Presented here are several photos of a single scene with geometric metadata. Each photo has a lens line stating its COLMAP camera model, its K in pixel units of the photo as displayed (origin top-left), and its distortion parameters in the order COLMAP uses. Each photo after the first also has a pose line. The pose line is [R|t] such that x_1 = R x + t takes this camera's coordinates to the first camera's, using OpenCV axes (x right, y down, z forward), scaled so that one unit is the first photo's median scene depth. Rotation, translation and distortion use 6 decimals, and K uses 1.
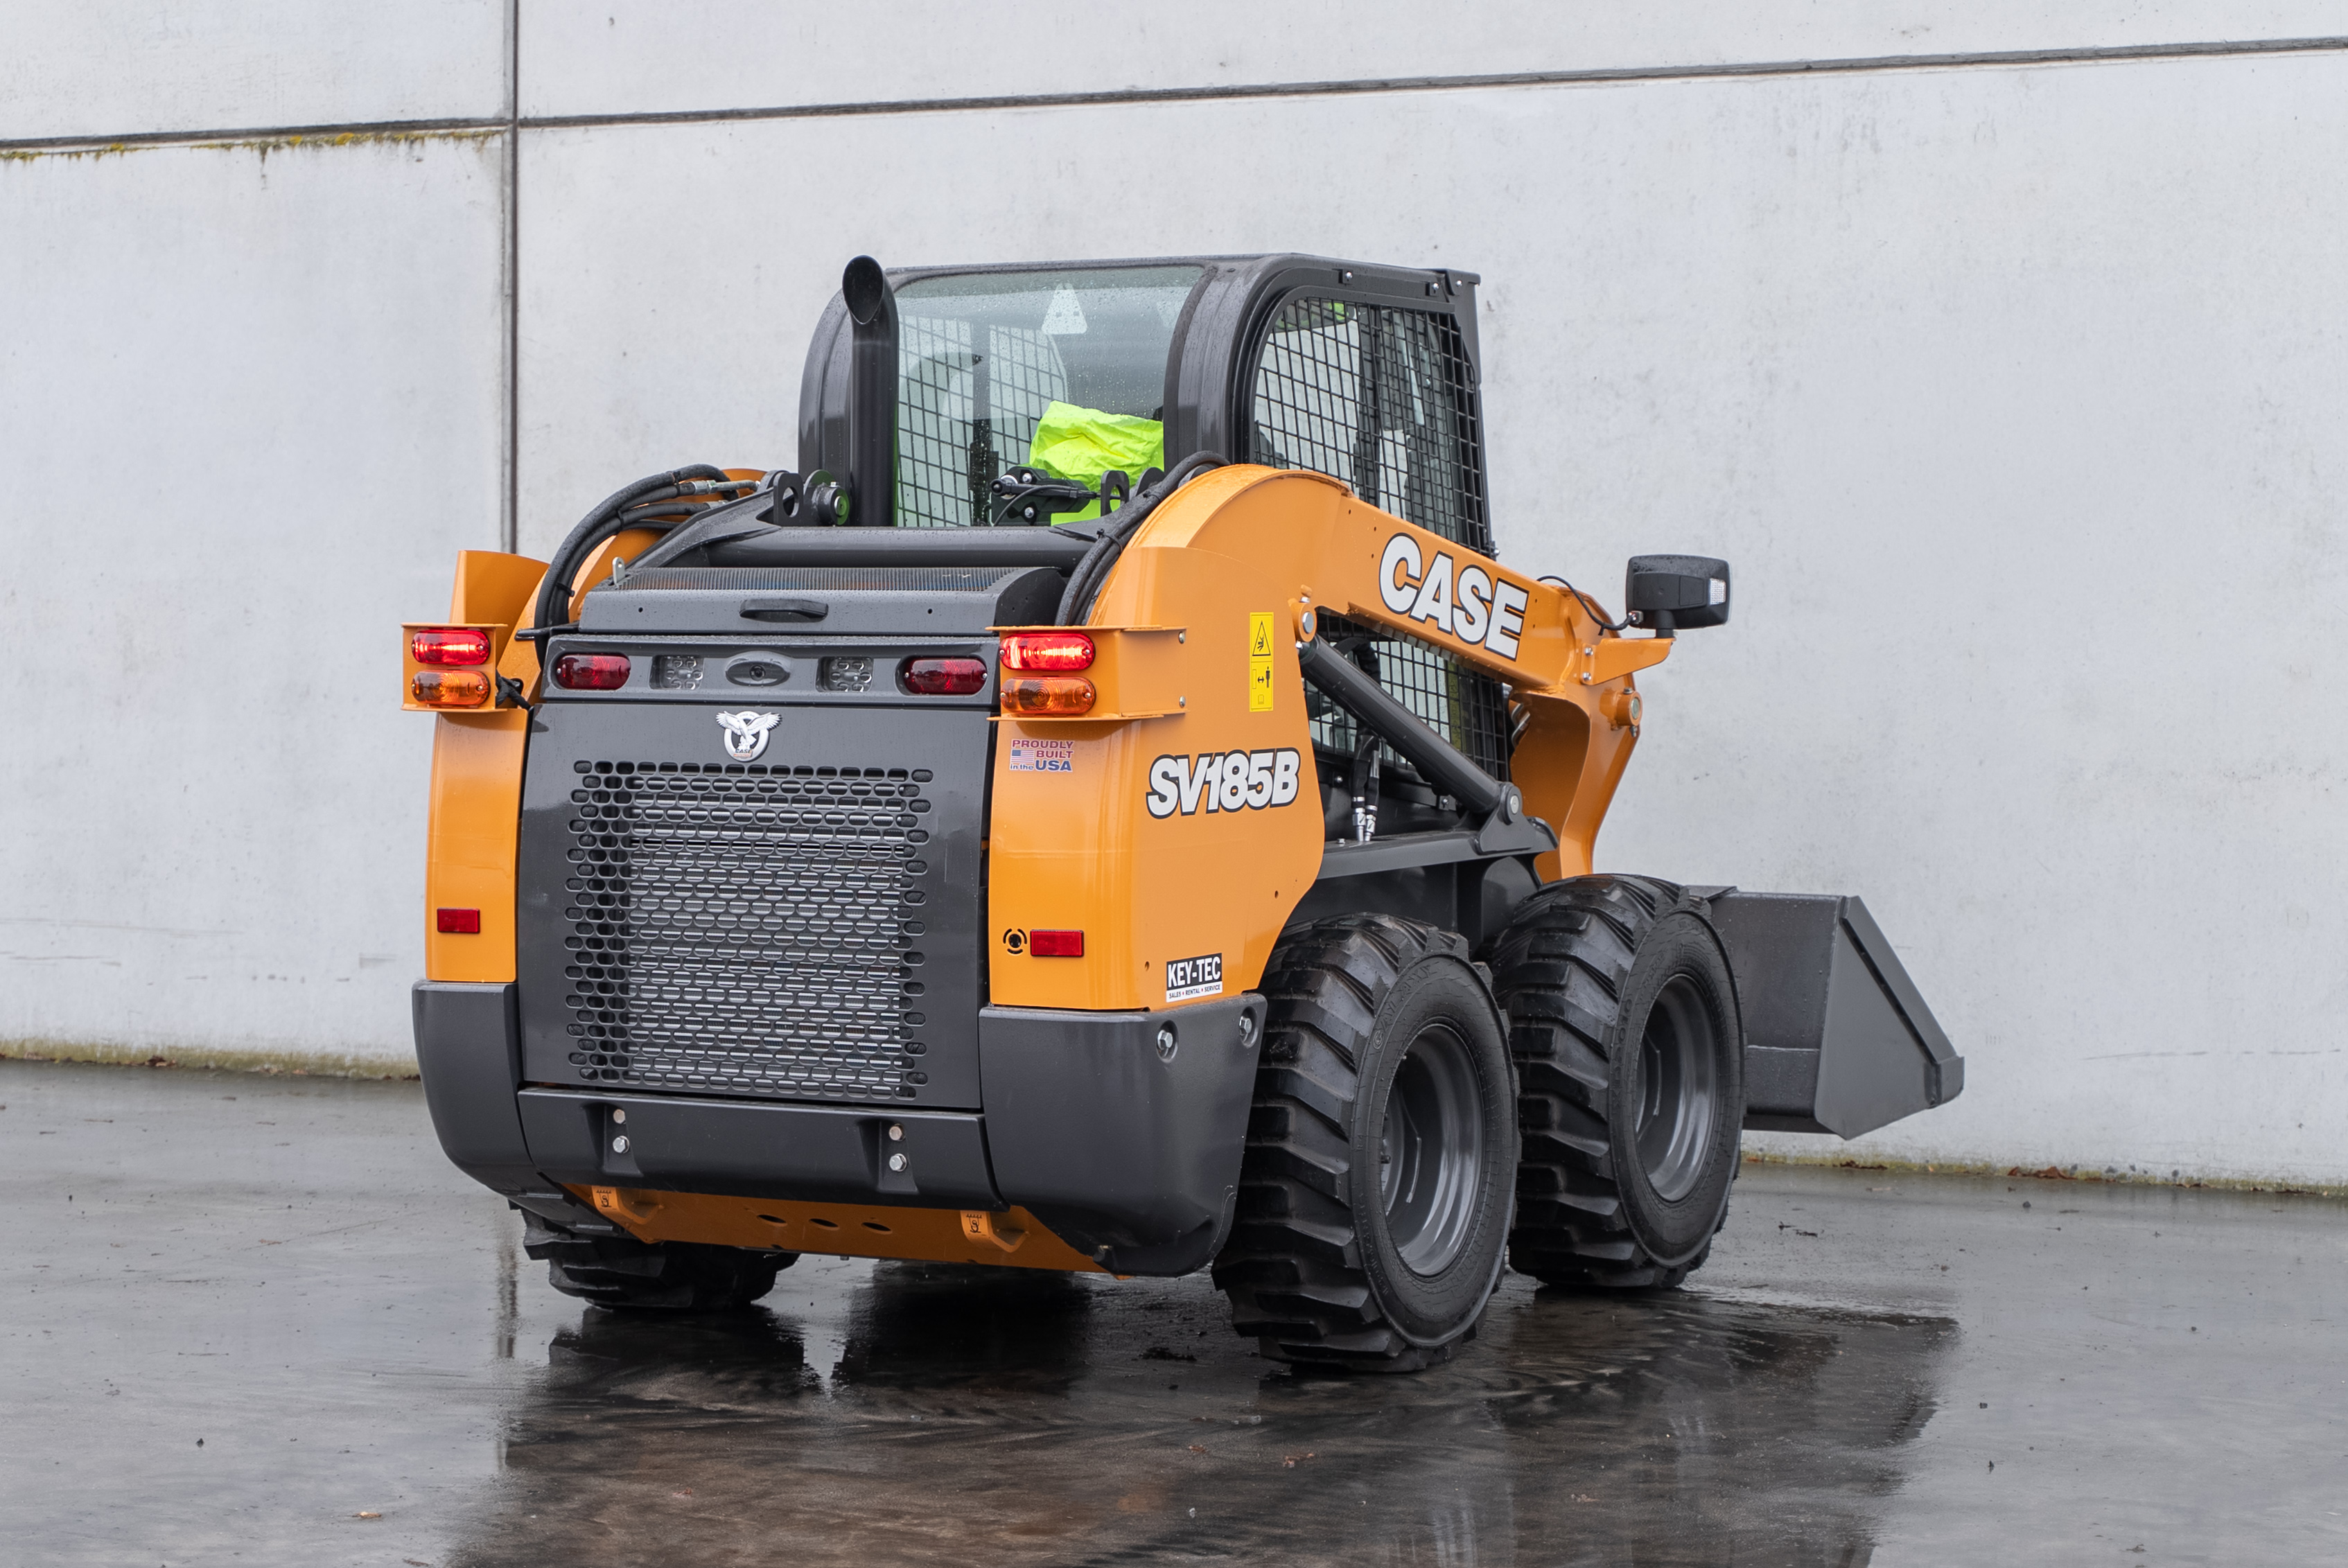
lens RADIAL K [[5052.5, 0, 1176.4], [0, 5052.5, 778.7], [0, 0, 1]] dist [0.016374, 0.000000]
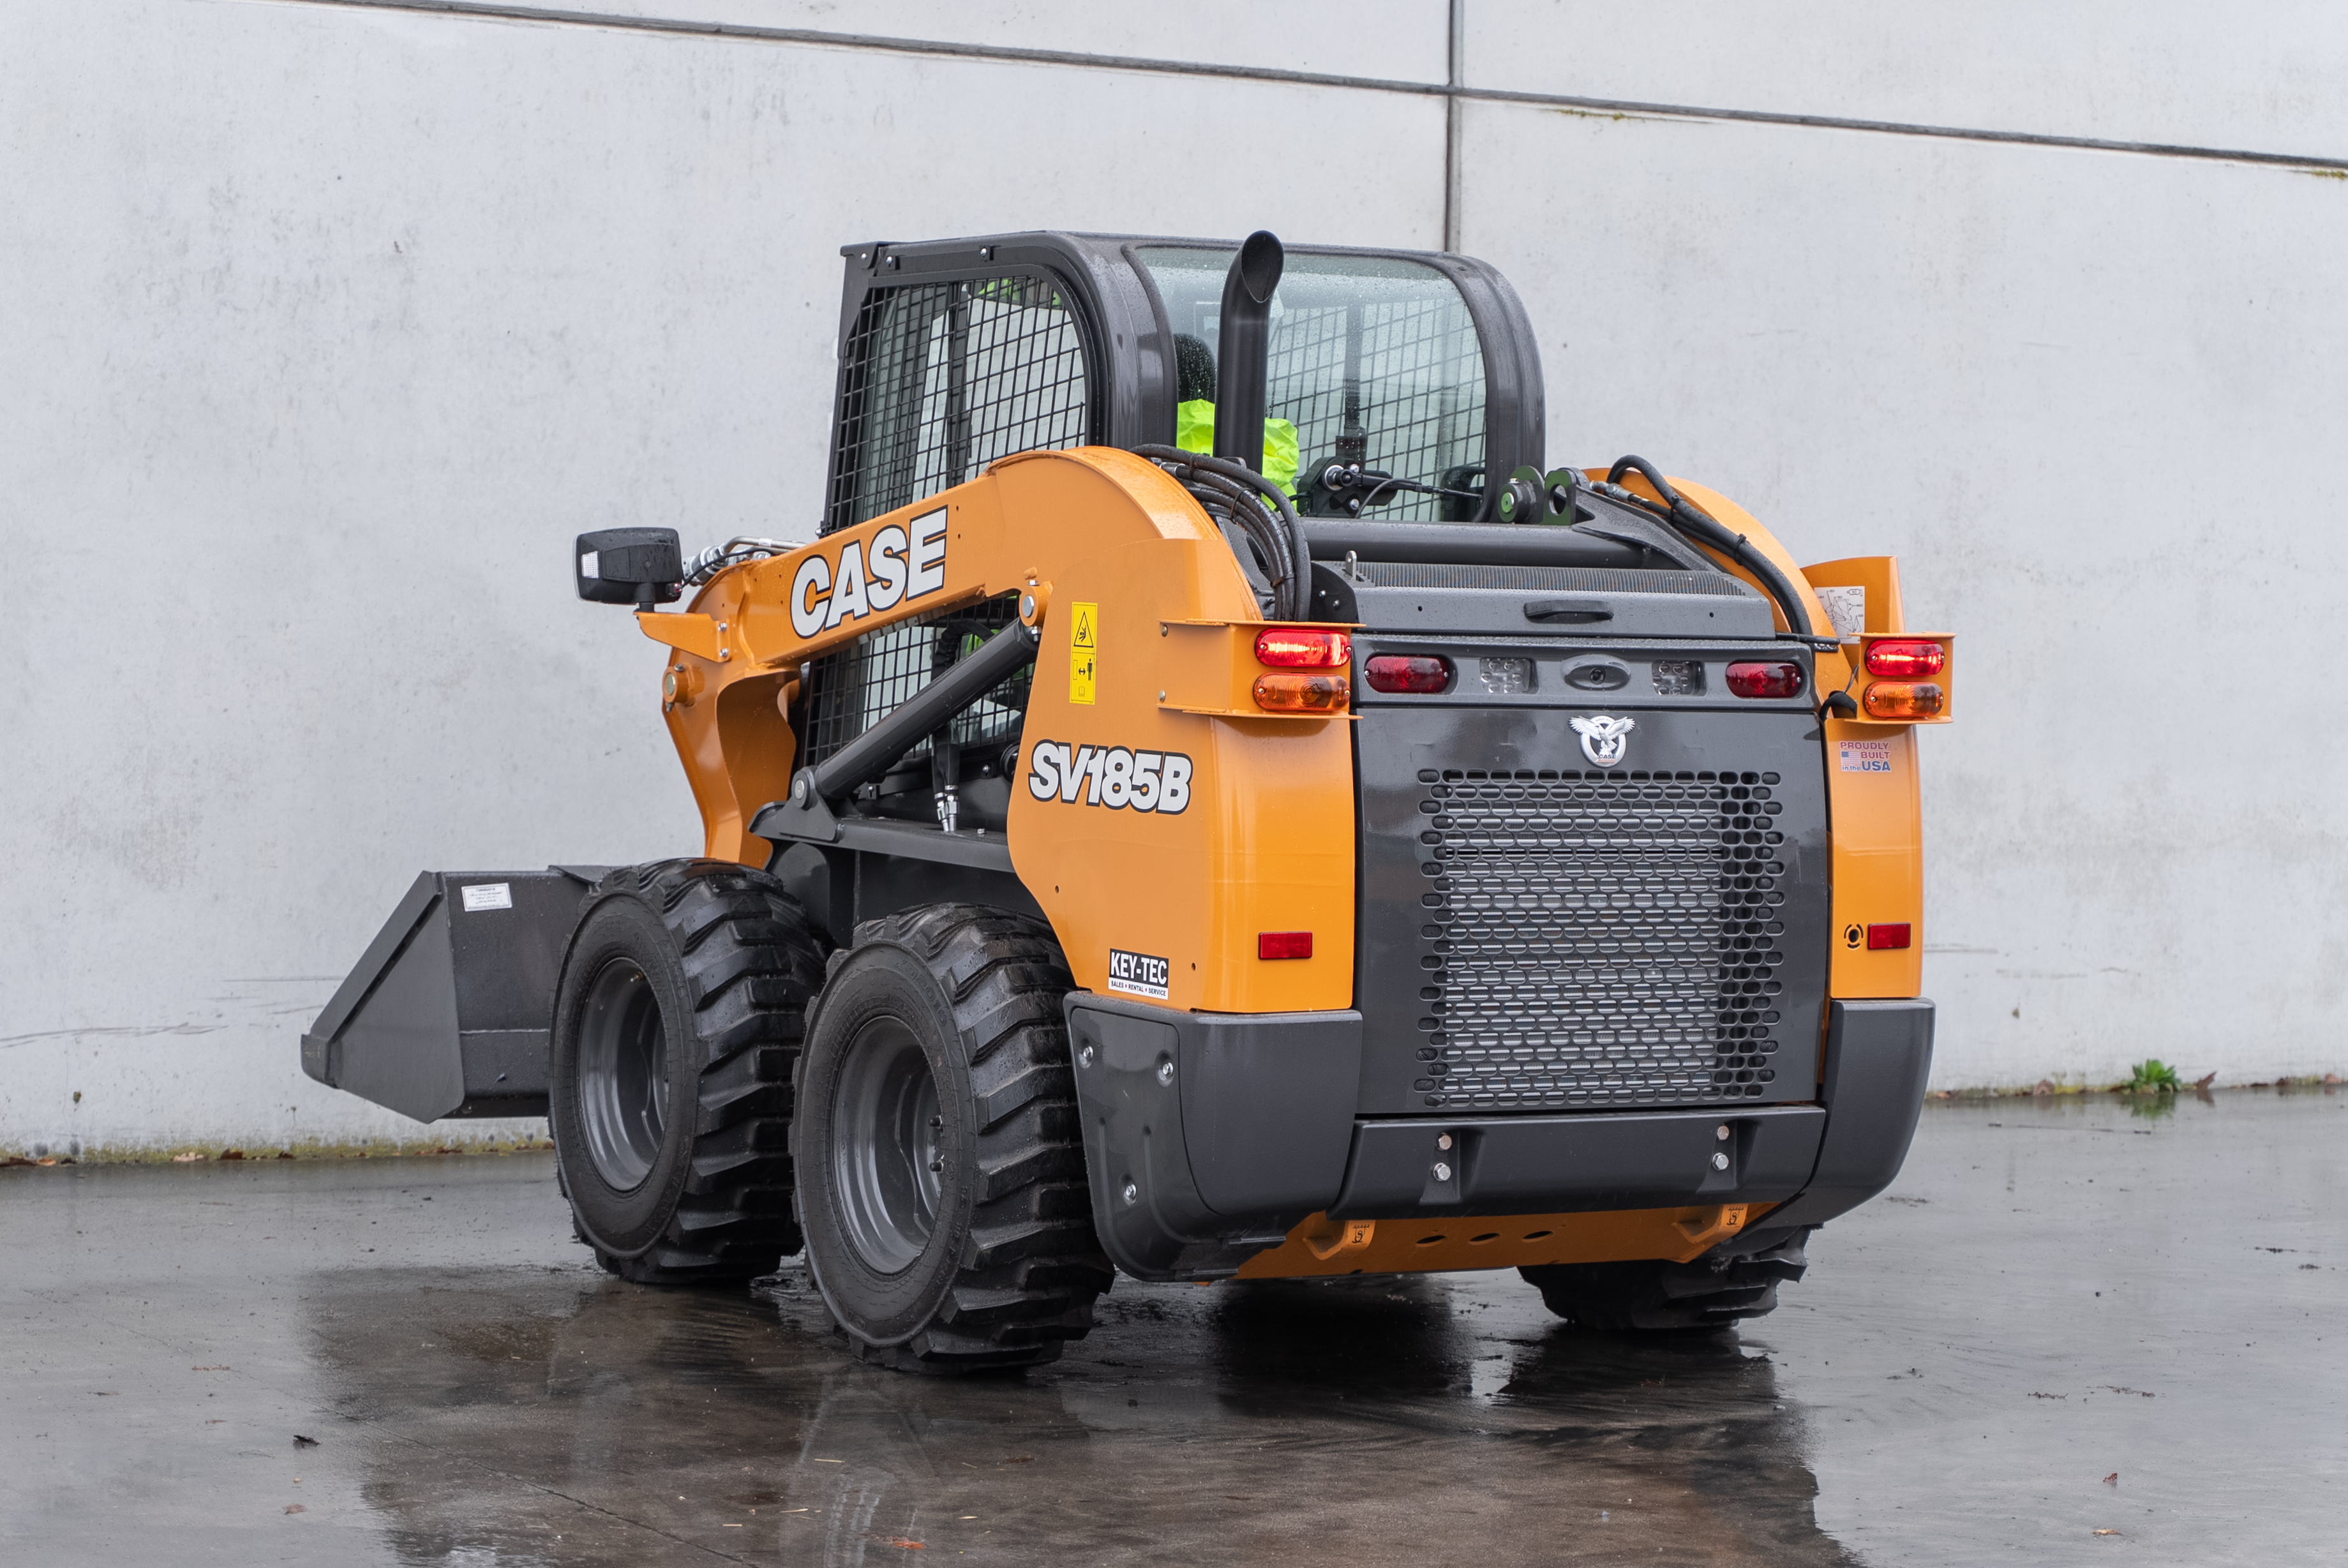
lens RADIAL K [[5367.8, 0, 1169.1], [0, 5367.8, 763.9], [0, 0, 1]] dist [0.040585, 0.000000]
pose [[0.545879, -0.019931, 0.837627, -0.953209], [0.006980, 0.999791, 0.019241, -0.023395], [-0.837835, -0.004657, 0.545904, 0.477596]]
